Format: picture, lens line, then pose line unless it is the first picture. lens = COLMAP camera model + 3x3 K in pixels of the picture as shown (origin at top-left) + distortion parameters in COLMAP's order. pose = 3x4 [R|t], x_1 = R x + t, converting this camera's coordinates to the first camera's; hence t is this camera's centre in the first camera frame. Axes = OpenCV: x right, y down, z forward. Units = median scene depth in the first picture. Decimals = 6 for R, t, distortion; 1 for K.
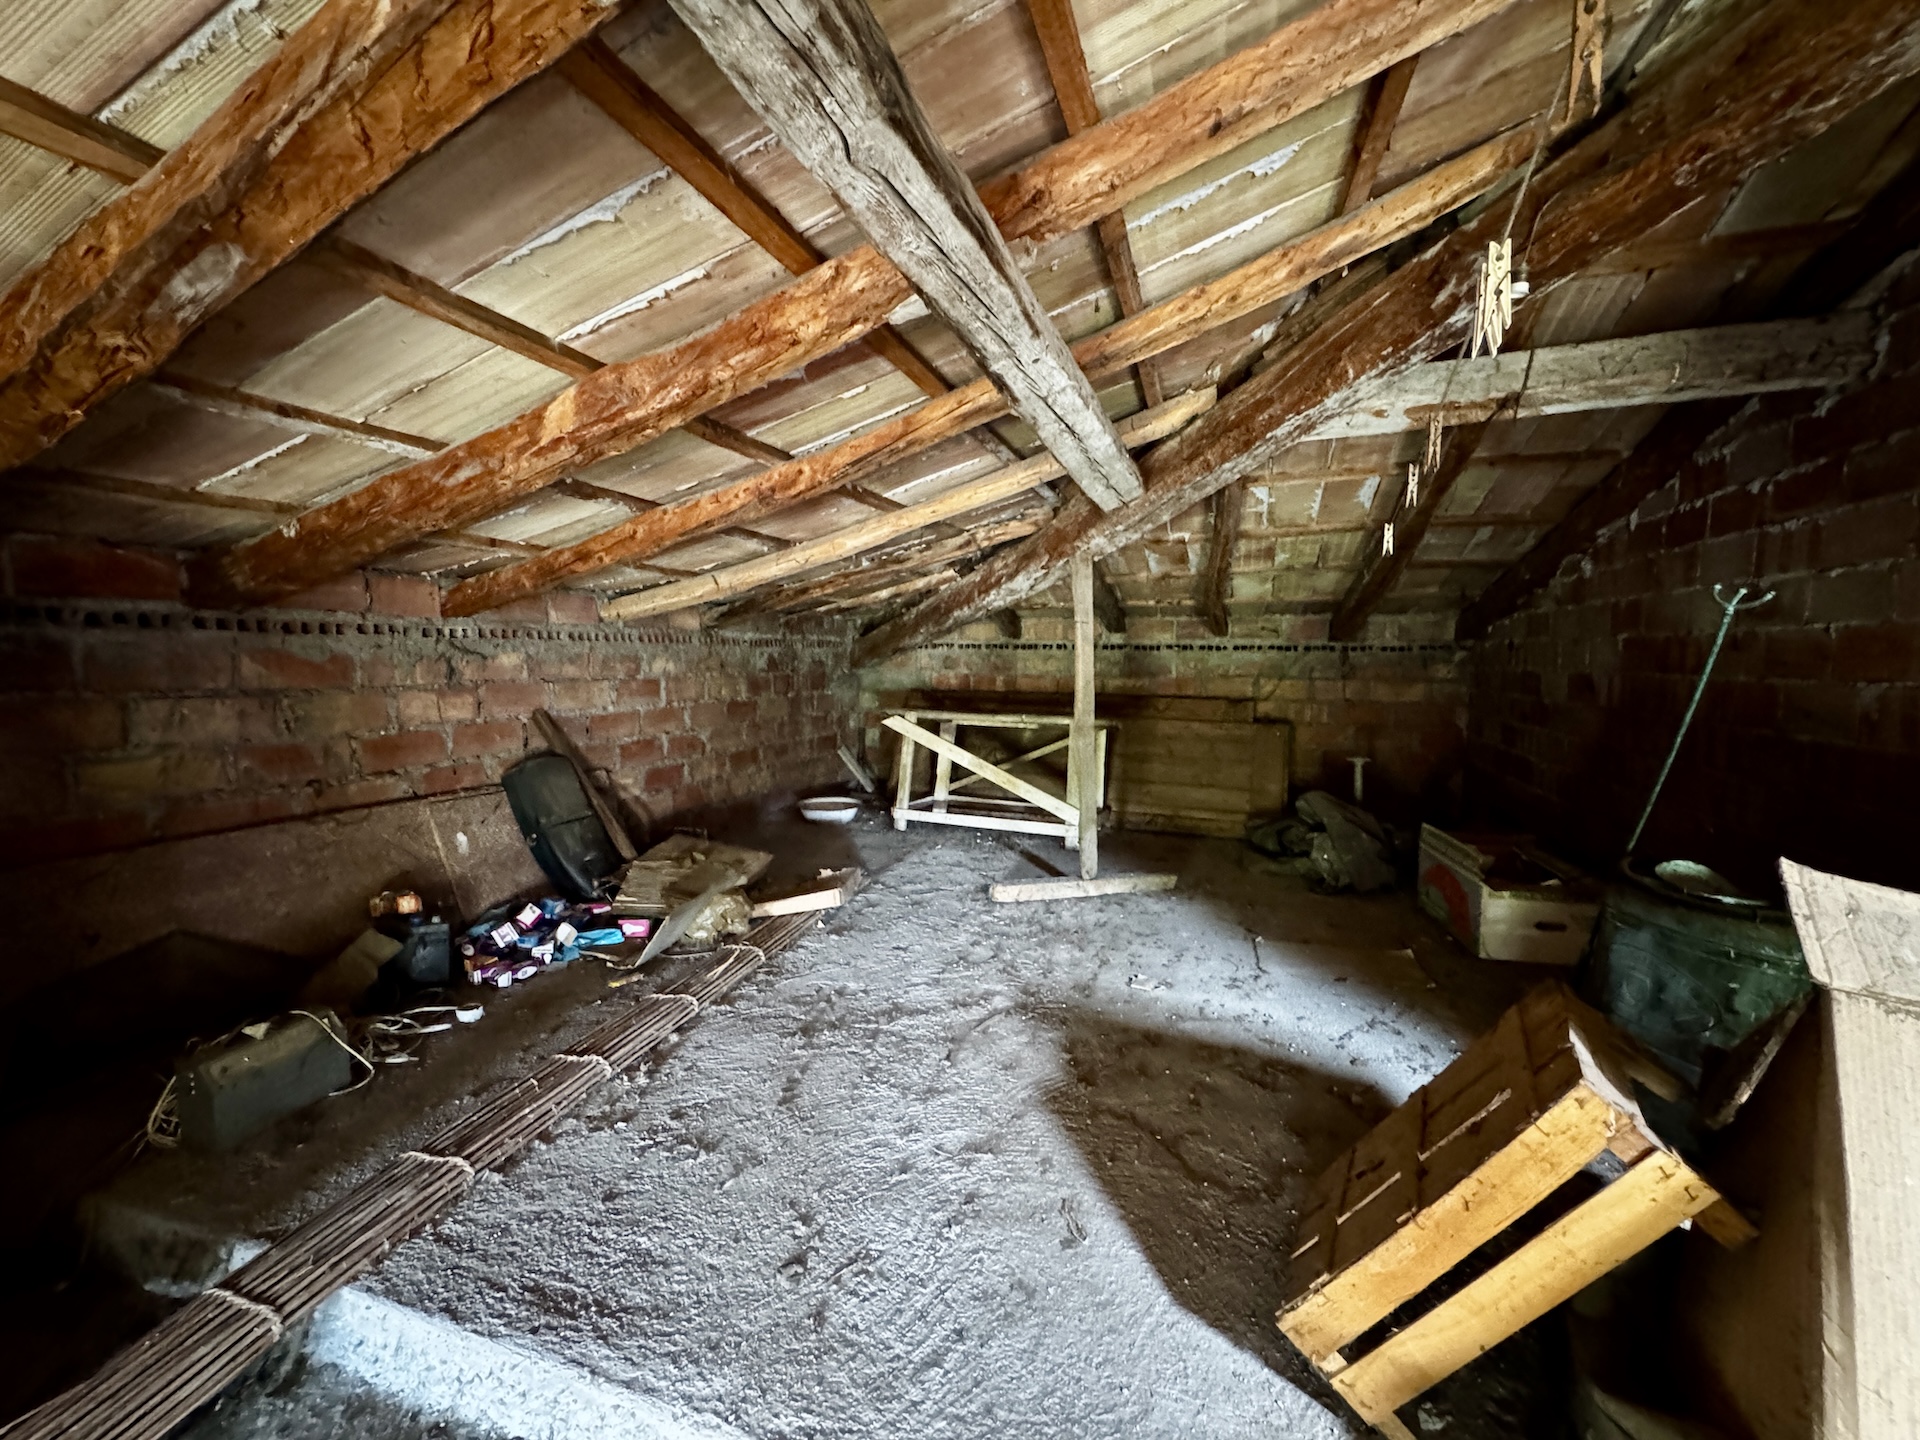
lens RADIAL K [[766.1, 0, 961.8], [0, 766.1, 716.1], [0, 0, 1]] dist [-0.001502, -0.000216]
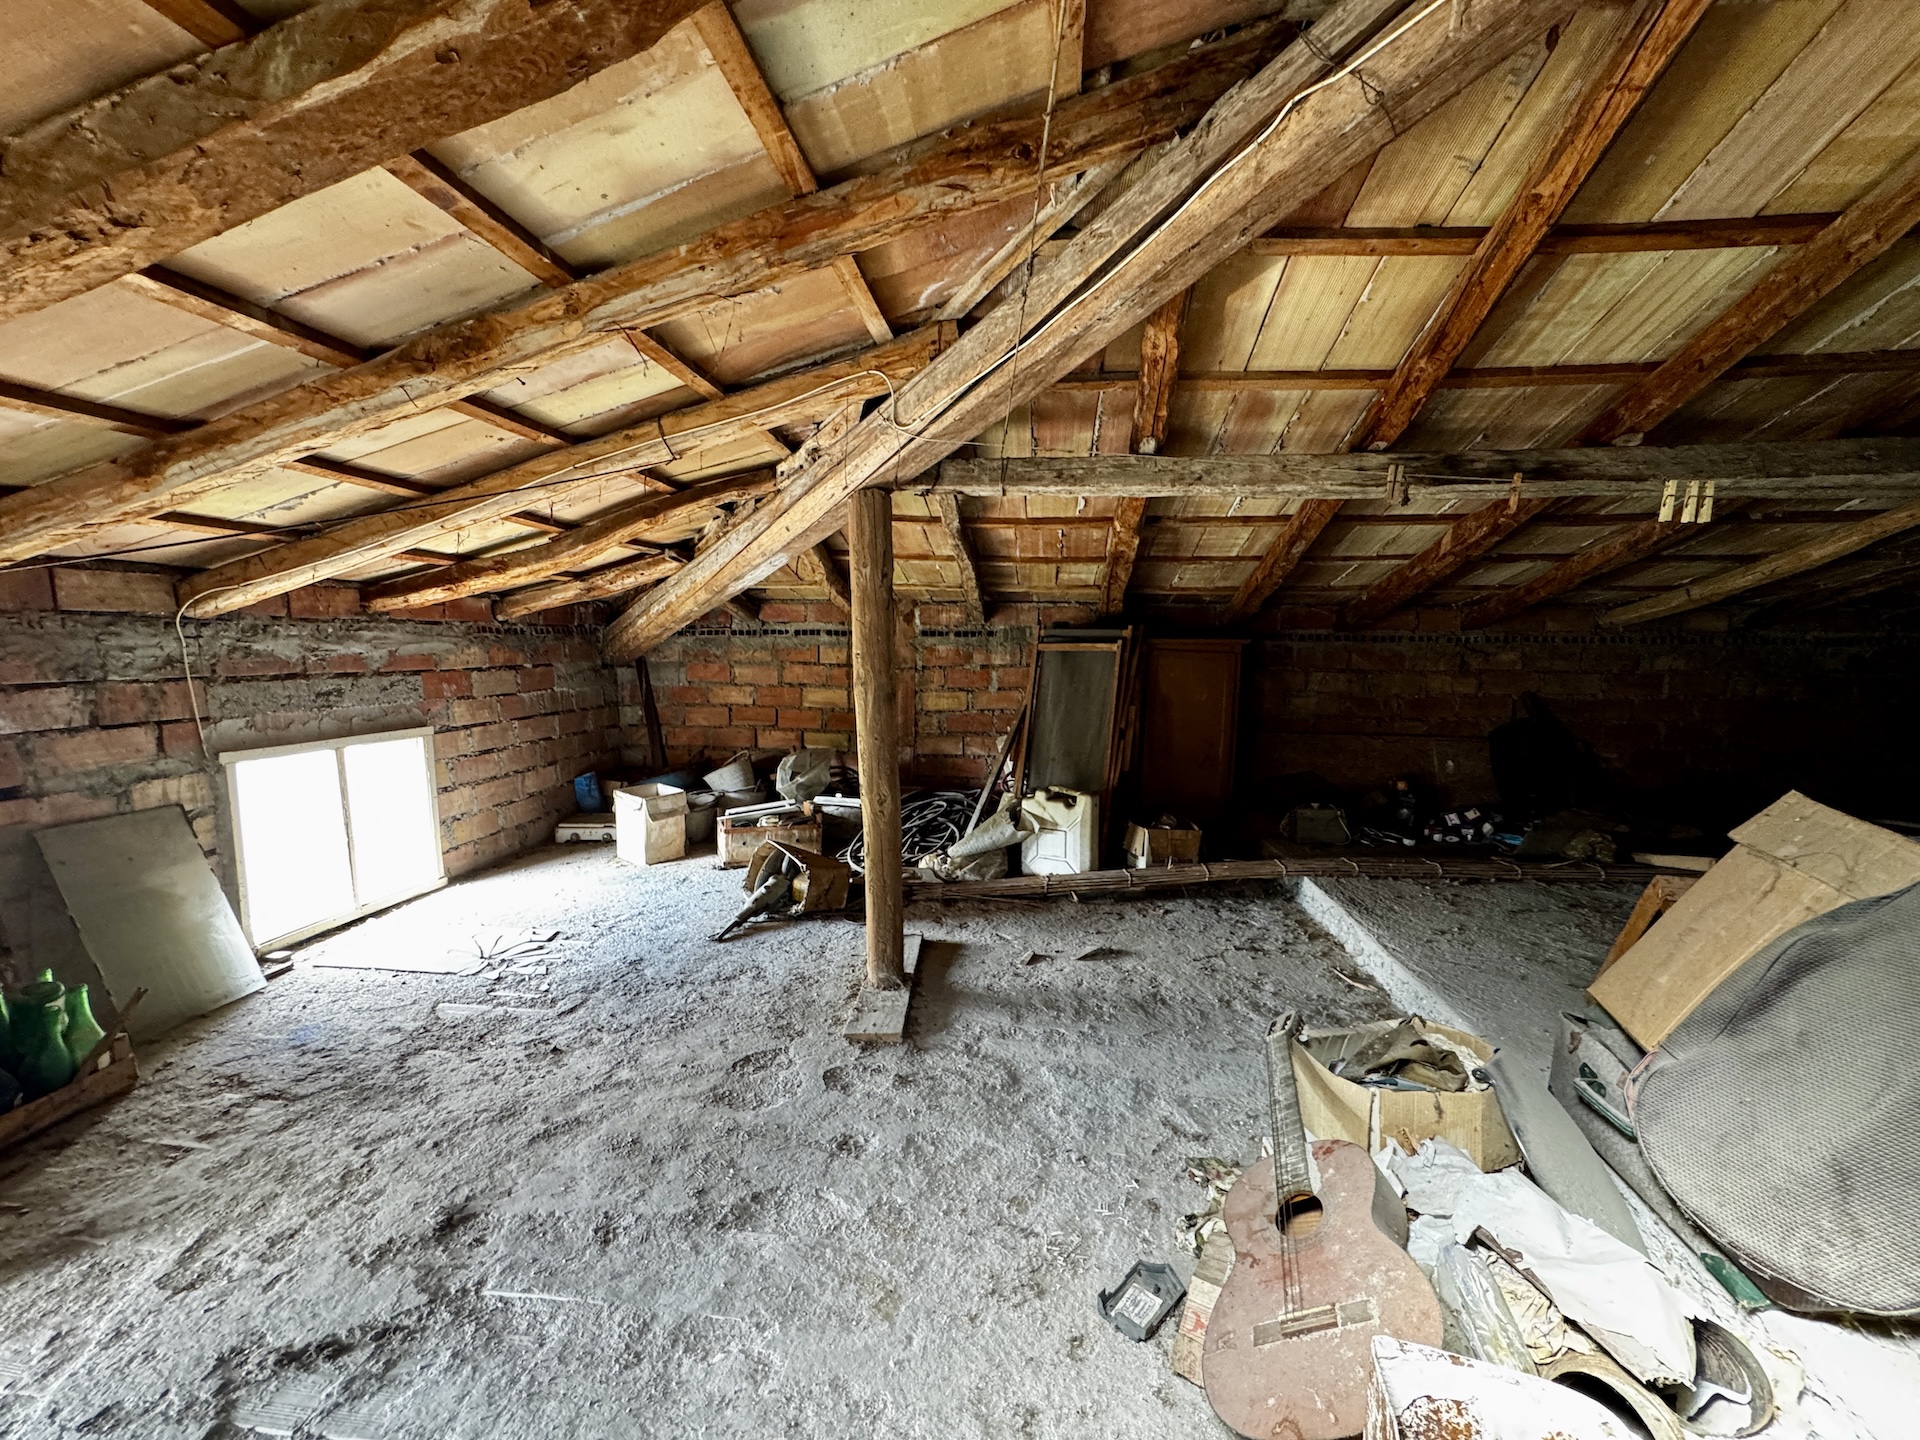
lens RADIAL K [[766.1, 0, 961.8], [0, 766.1, 716.1], [0, 0, 1]] dist [-0.001502, -0.000216]
pose [[0.215680, 0.098980, -0.971435, 0.781020], [-0.081199, 0.993222, 0.083172, 0.005400], [0.973082, 0.060941, 0.222255, -0.442618]]
